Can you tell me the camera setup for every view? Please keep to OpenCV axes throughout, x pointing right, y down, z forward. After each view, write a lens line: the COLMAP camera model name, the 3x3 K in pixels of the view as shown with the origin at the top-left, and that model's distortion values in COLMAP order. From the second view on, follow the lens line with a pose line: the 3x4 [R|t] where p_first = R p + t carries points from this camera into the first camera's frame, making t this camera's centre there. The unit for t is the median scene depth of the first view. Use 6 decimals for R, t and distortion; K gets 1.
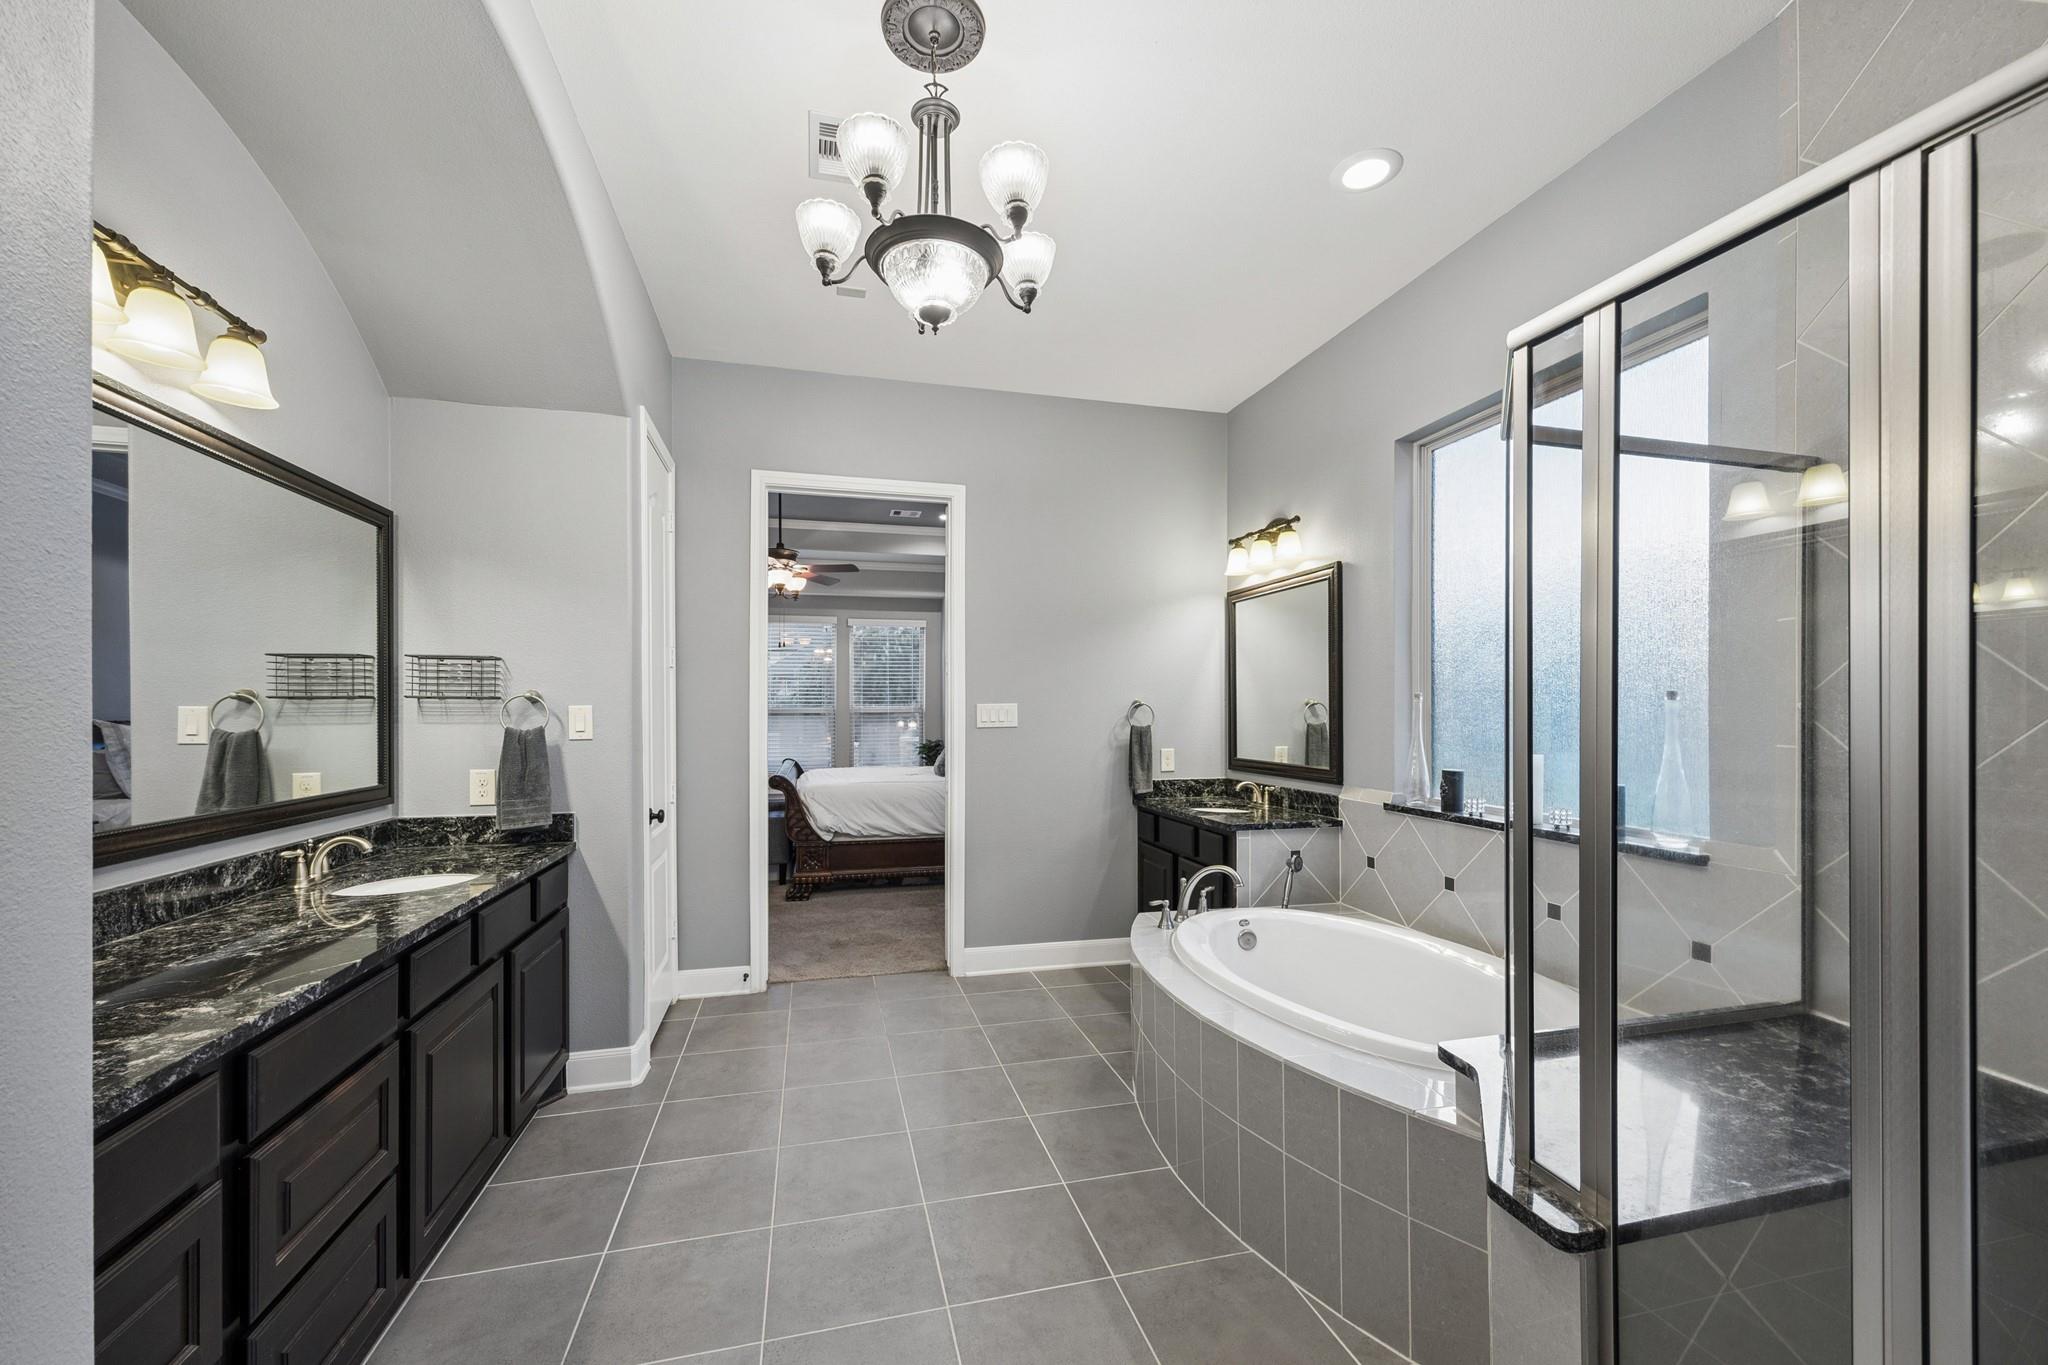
lens RADIAL K [[801.8, 0, 1024.1], [0, 801.8, 696.7], [0, 0, 1]] dist [-0.000645, -0.000099]
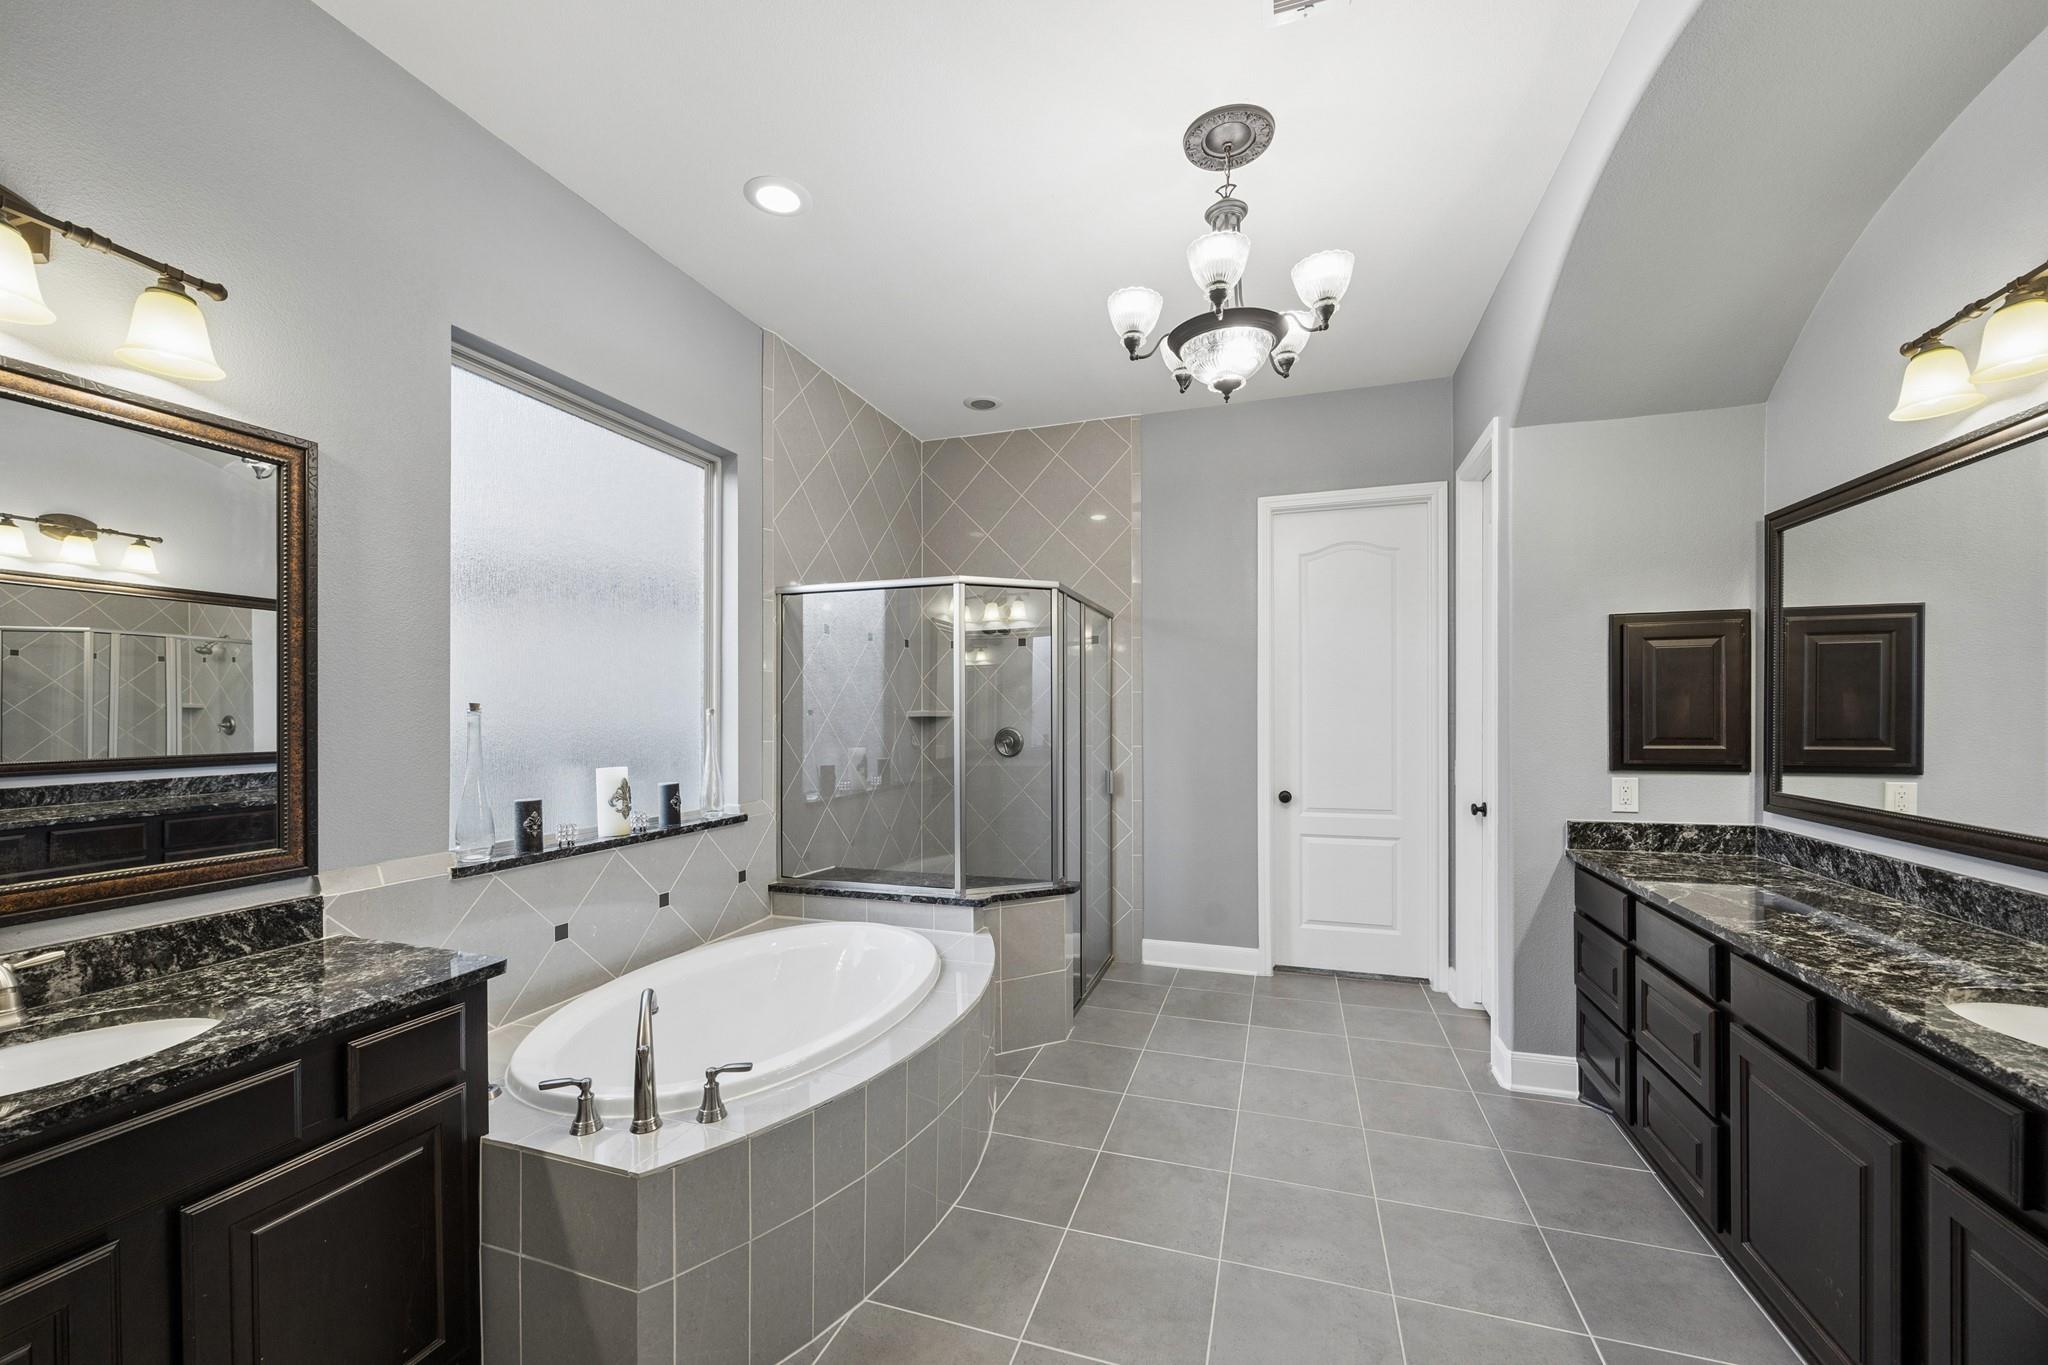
lens RADIAL K [[801.8, 0, 1024.1], [0, 801.8, 696.7], [0, 0, 1]] dist [-0.000645, -0.000099]
pose [[-0.840673, 0.013026, 0.541386, -0.414999], [-0.005022, 0.999480, -0.031846, 0.014731], [-0.541519, -0.029491, -0.840171, 1.799197]]
